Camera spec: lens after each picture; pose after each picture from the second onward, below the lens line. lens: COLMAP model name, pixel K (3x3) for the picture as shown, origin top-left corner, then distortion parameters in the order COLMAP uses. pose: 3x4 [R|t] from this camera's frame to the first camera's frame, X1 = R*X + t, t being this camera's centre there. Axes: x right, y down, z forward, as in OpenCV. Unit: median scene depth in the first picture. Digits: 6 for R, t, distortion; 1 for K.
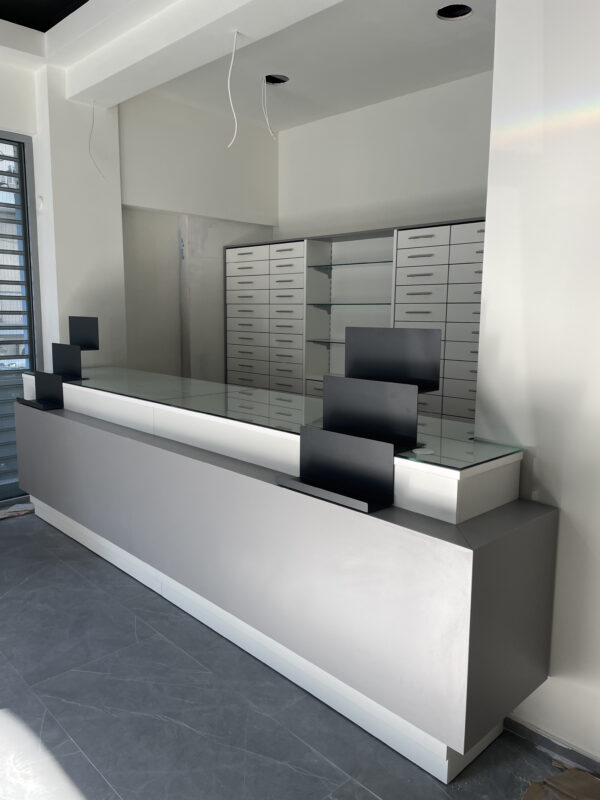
lens RADIAL K [[599.9, 0, 295.7], [0, 599.9, 398.2], [0, 0, 1]] dist [0.093403, -0.121320]
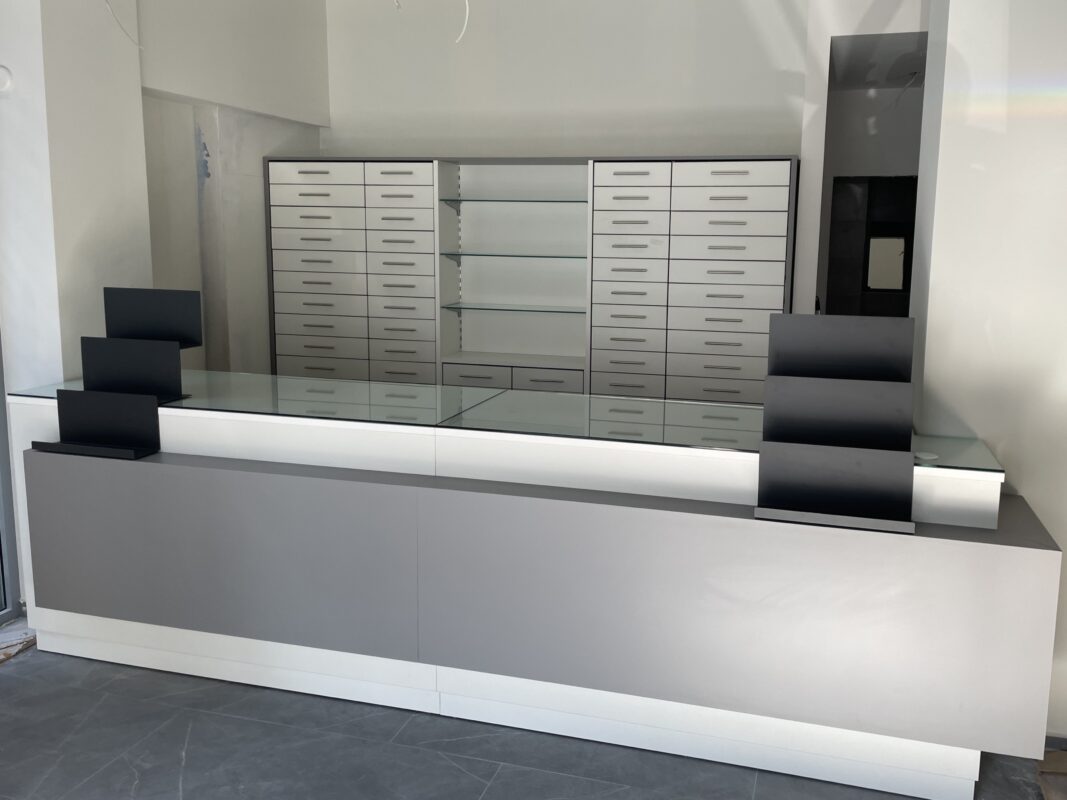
lens RADIAL K [[892.6, 0, 586.5], [0, 892.6, 356.2], [0, 0, 1]] dist [0.105001, -0.137693]
pose [[0.856233, -0.068922, 0.511971, -0.437519], [0.067653, 0.997485, 0.021138, -0.059580], [-0.512140, 0.016538, 0.858743, 0.044846]]
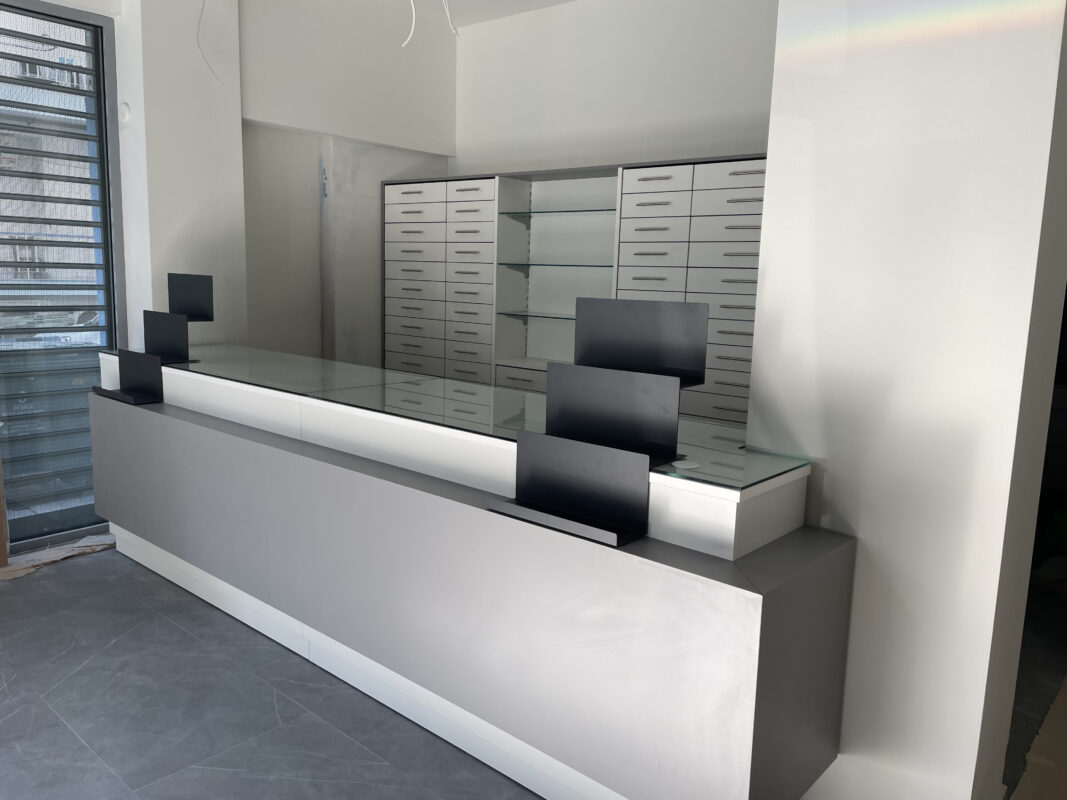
lens RADIAL K [[800.1, 0, 533.5], [0, 800.1, 400.0], [0, 0, 1]] dist [0.093403, -0.121320]
pose [[0.995437, 0.007004, 0.095168, -0.036574], [-0.008403, 0.999862, 0.014311, -0.002843], [-0.095055, -0.015045, 0.995358, 0.006675]]
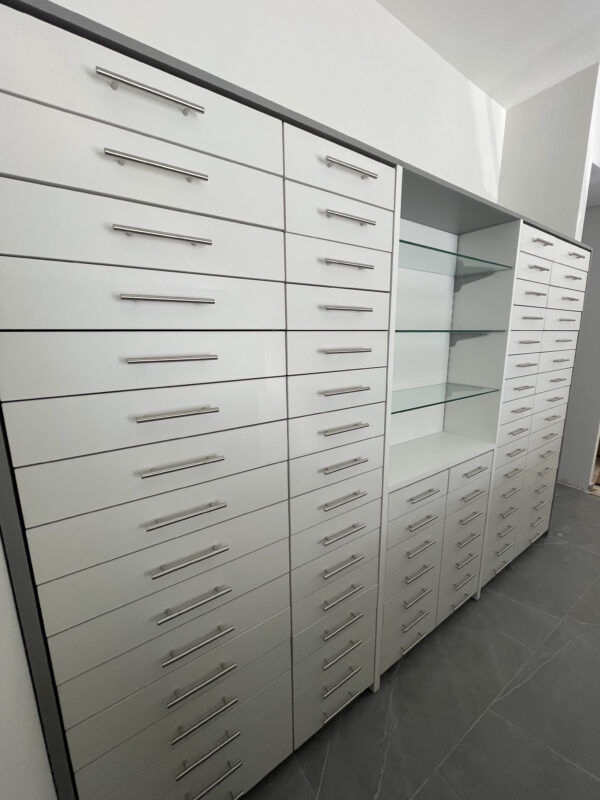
lens RADIAL K [[321.8, 0, 299.0], [0, 321.8, 403.0], [0, 0, 1]] dist [-0.002949, -0.000440]
pose [[0.176109, -0.204596, 0.962874, -0.266517], [0.159076, 0.971220, 0.177274, -0.186881], [-0.971432, 0.121950, 0.203587, 1.211730]]
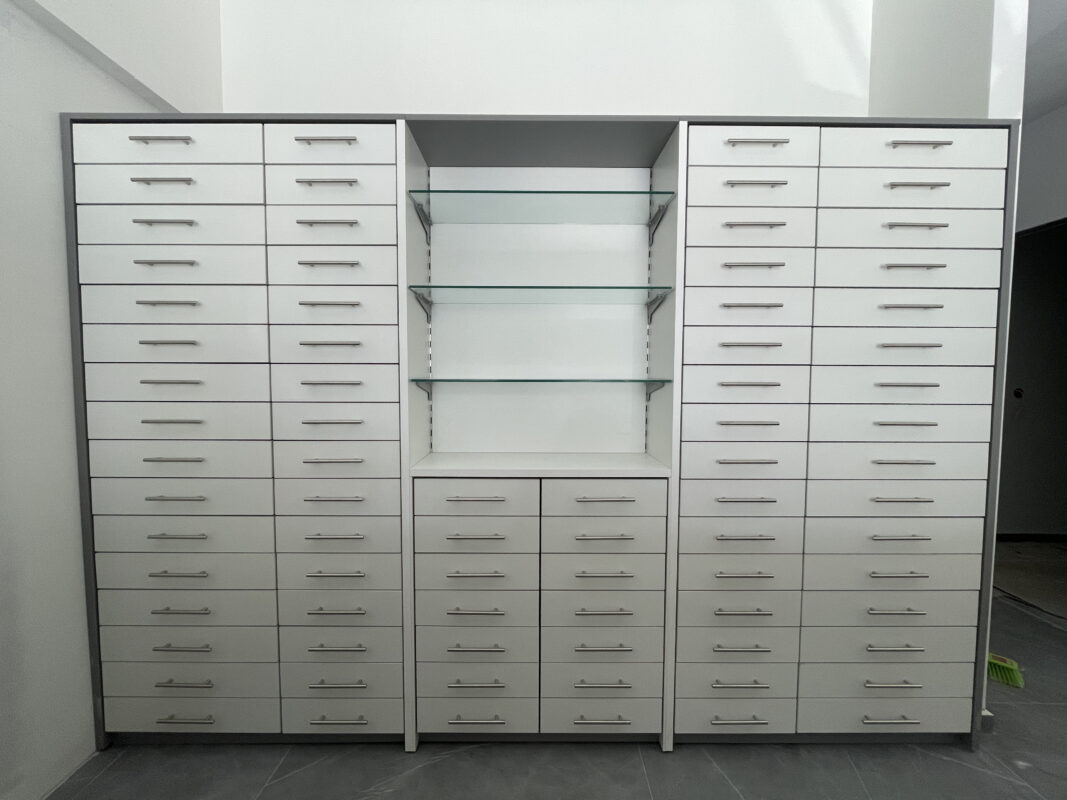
lens RADIAL K [[429.3, 0, 533.5], [0, 429.3, 400.0], [0, 0, 1]] dist [-0.002949, -0.000440]
pose [[0.702048, -0.045238, 0.710691, -0.148748], [0.104417, 0.993733, -0.039893, -0.075038], [-0.704433, 0.102215, 0.702372, 0.891715]]
